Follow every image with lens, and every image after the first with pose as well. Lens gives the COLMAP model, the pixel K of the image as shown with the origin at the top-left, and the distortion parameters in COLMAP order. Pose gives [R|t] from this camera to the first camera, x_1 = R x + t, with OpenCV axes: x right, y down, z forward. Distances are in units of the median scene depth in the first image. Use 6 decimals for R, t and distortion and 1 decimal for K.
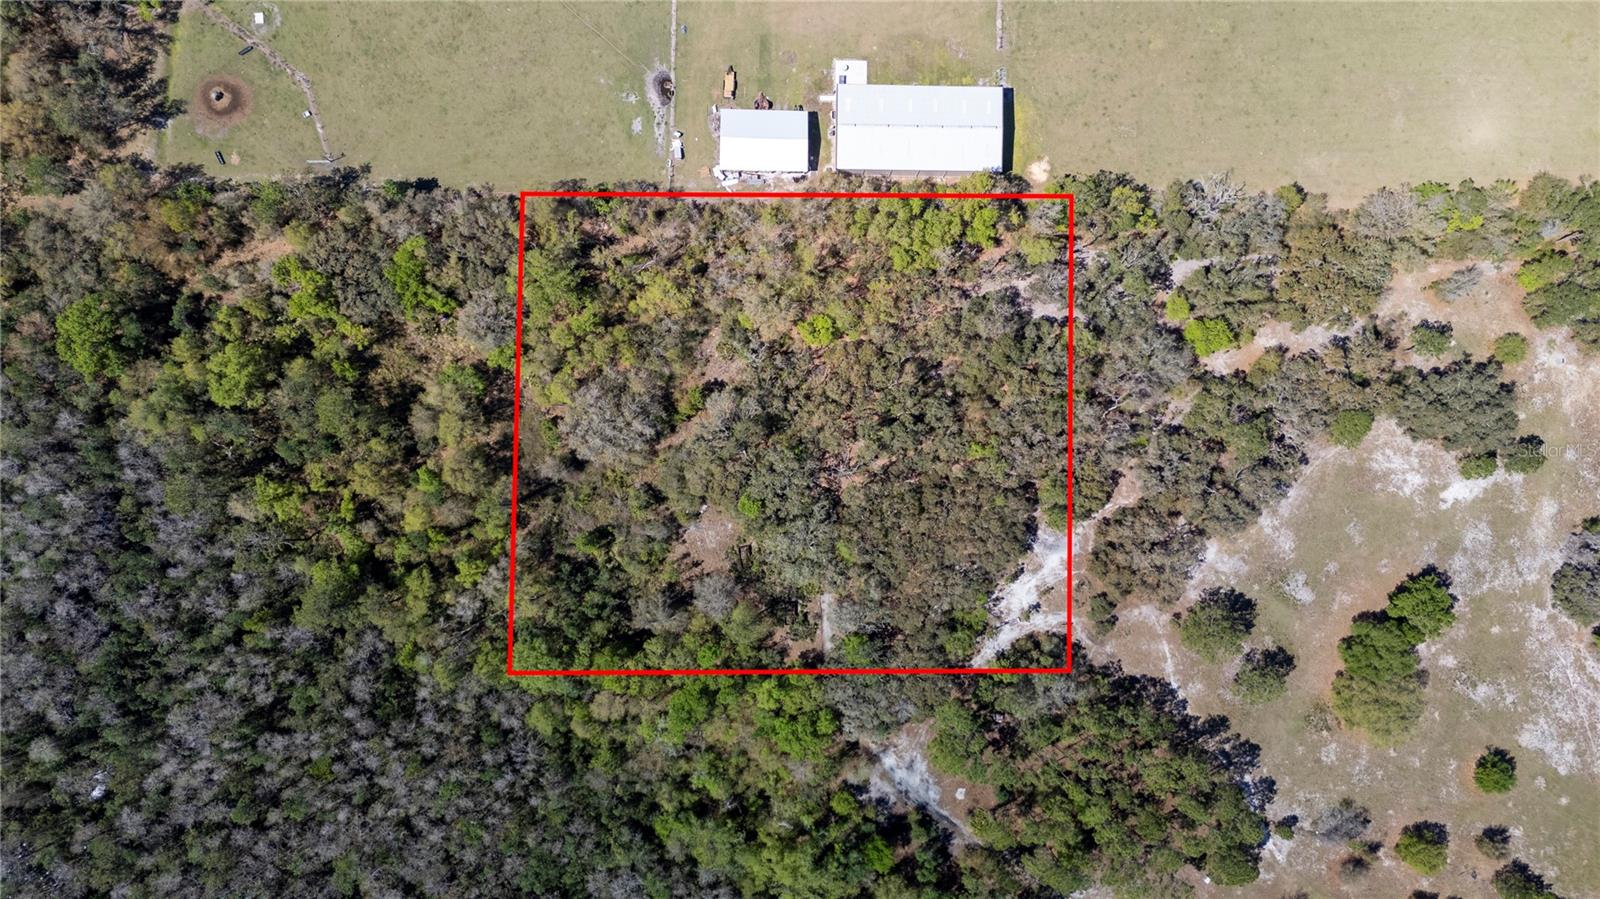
lens RADIAL K [[1161.8, 0, 800.0], [0, 1161.8, 449.5], [0, 0, 1]] dist [0.016946, -0.000039]
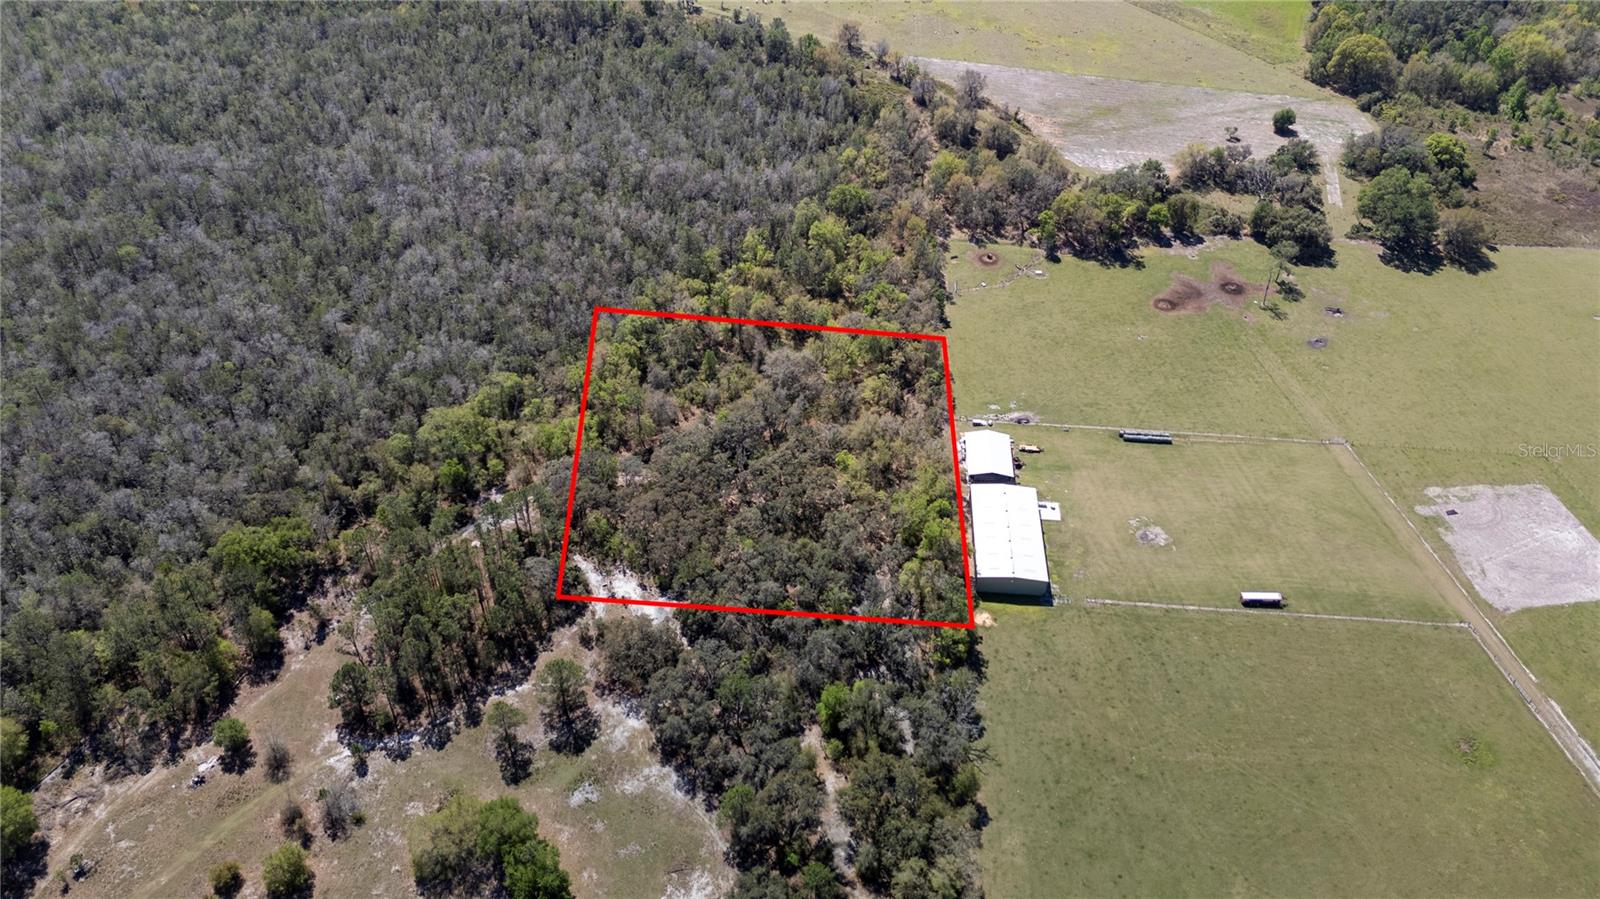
lens RADIAL K [[1161.8, 0, 800.0], [0, 1161.8, 449.5], [0, 0, 1]] dist [0.016946, -0.000039]
pose [[-0.052503, 0.620748, -0.782250, 1.026497], [-0.998566, -0.024449, 0.047620, -0.108125], [0.010435, 0.783629, 0.621142, 0.145903]]
